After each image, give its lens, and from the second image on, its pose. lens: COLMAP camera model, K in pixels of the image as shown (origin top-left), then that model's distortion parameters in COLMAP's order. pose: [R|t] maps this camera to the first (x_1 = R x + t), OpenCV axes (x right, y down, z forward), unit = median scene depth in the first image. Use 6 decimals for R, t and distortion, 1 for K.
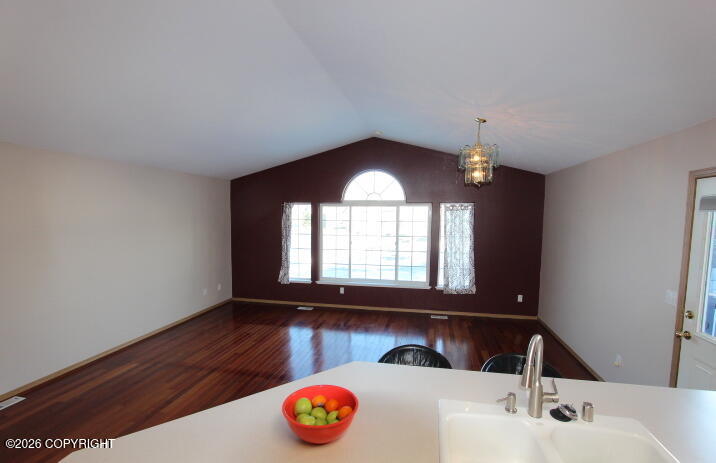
lens RADIAL K [[335.4, 0, 357.7], [0, 335.4, 239.8], [0, 0, 1]] dist [0.000634, 0.000146]
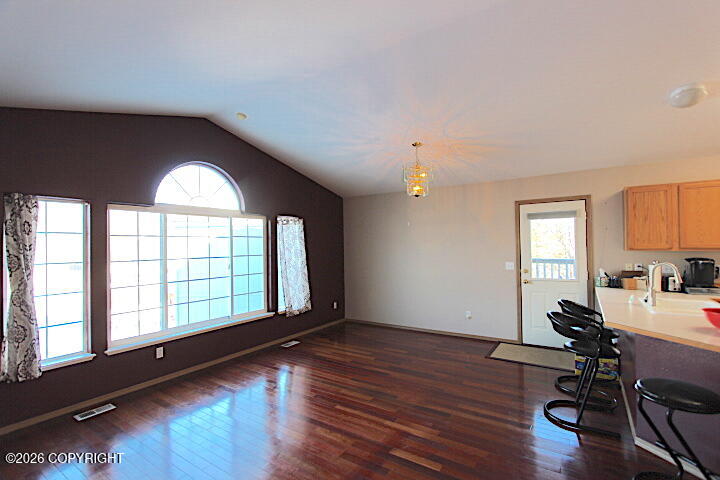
lens RADIAL K [[334.4, 0, 362.3], [0, 334.4, 243.1], [0, 0, 1]] dist [-0.013879, 0.000509]
pose [[0.370730, -0.005634, 0.928723, -0.489088], [0.093228, 0.995157, -0.031178, 0.009869], [-0.924050, 0.098141, 0.369460, 0.456190]]
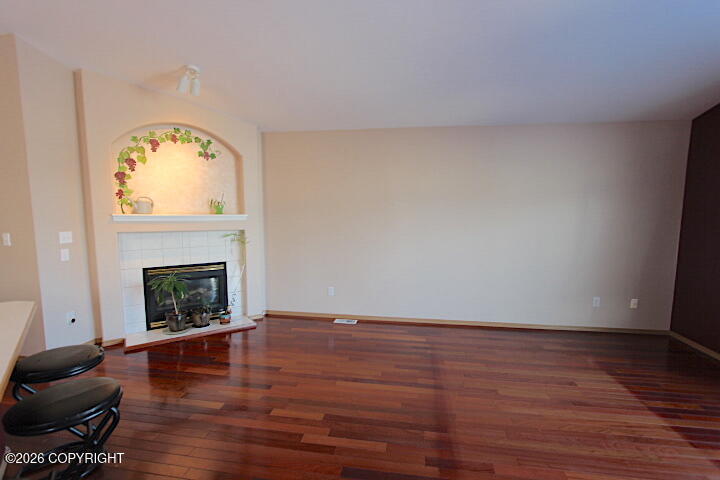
lens RADIAL K [[334.4, 0, 362.3], [0, 334.4, 243.1], [0, 0, 1]] dist [-0.013879, 0.000509]
pose [[0.066472, 0.098336, -0.992931, 0.151325], [-0.082683, 0.992252, 0.092733, 0.018357], [0.994357, 0.075934, 0.074087, 0.482912]]
